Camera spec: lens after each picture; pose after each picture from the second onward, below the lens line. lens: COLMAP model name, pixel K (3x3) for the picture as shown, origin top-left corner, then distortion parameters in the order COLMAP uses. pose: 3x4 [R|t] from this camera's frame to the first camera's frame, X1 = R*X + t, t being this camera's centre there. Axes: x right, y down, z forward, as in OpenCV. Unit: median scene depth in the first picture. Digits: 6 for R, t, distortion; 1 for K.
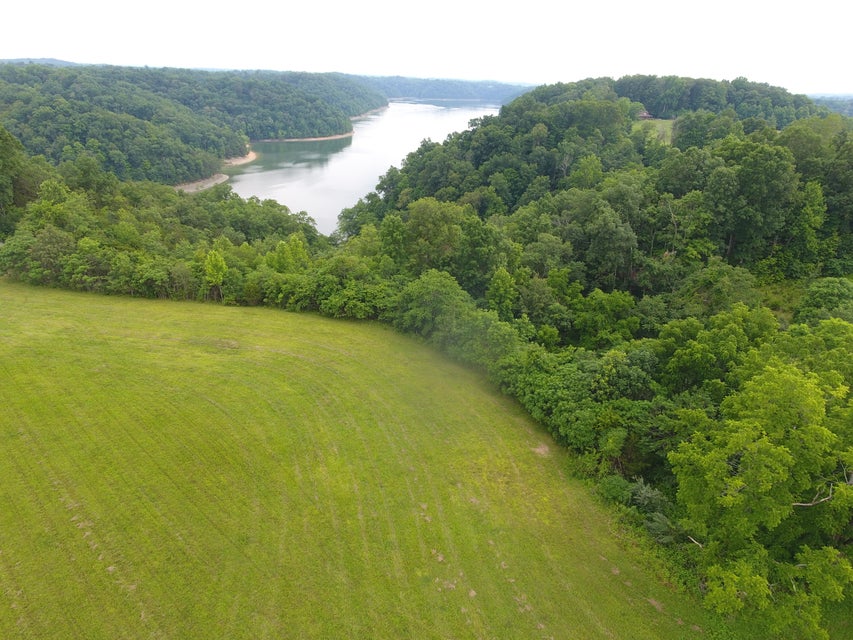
lens RADIAL K [[493.0, 0, 436.6], [0, 493.0, 327.4], [0, 0, 1]] dist [0.004347, -0.004227]
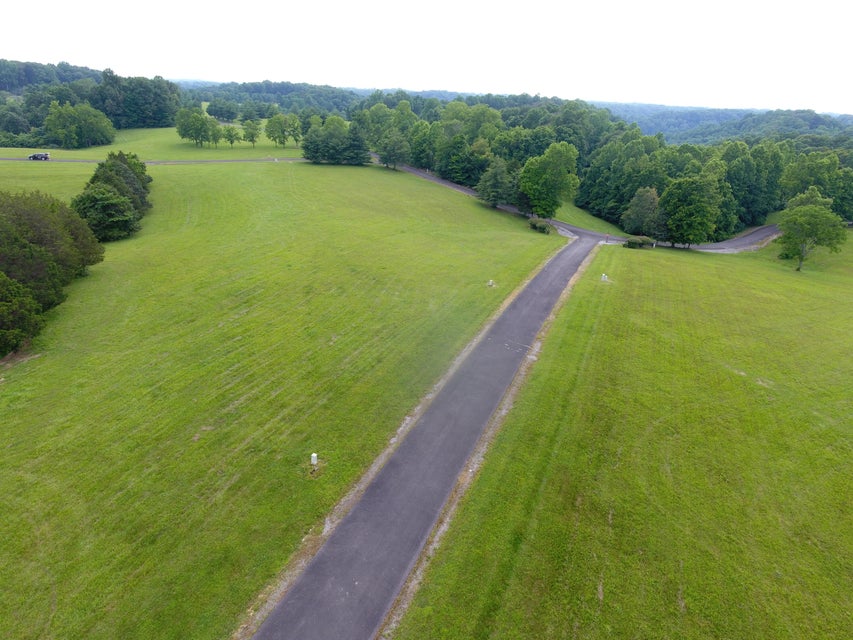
lens RADIAL K [[493.0, 0, 427.6], [0, 493.0, 320.1], [0, 0, 1]] dist [0.004347, -0.004227]
pose [[0.497544, -0.375745, 0.781835, -0.320088], [0.366615, 0.907946, 0.203047, 0.359219], [-0.786157, 0.185607, 0.589497, -0.714337]]
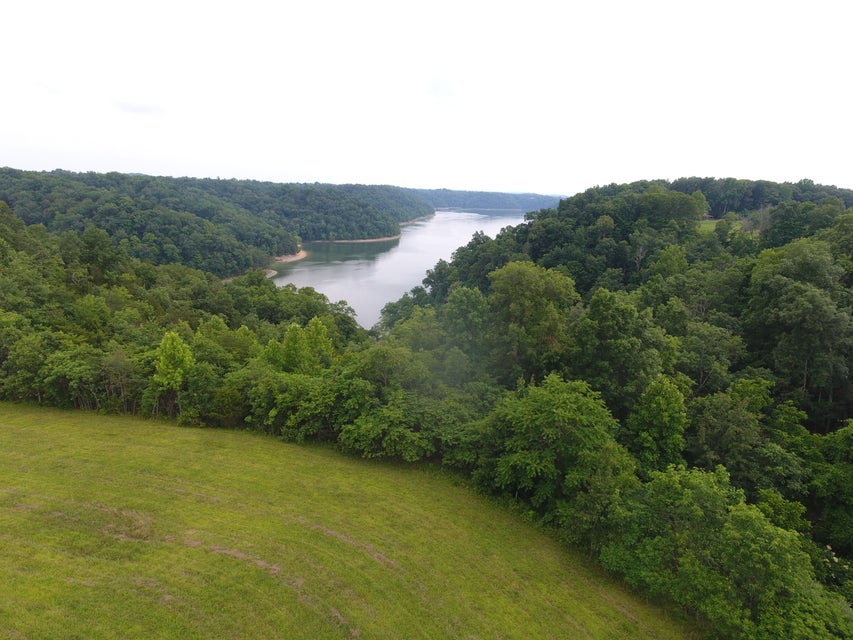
lens RADIAL K [[493.0, 0, 434.2], [0, 493.0, 324.2], [0, 0, 1]] dist [0.004347, -0.004227]
pose [[0.996093, 0.021796, -0.085579, -0.023953], [-0.038946, 0.978159, -0.204178, -0.015673], [0.079259, 0.206713, 0.975186, 0.124354]]
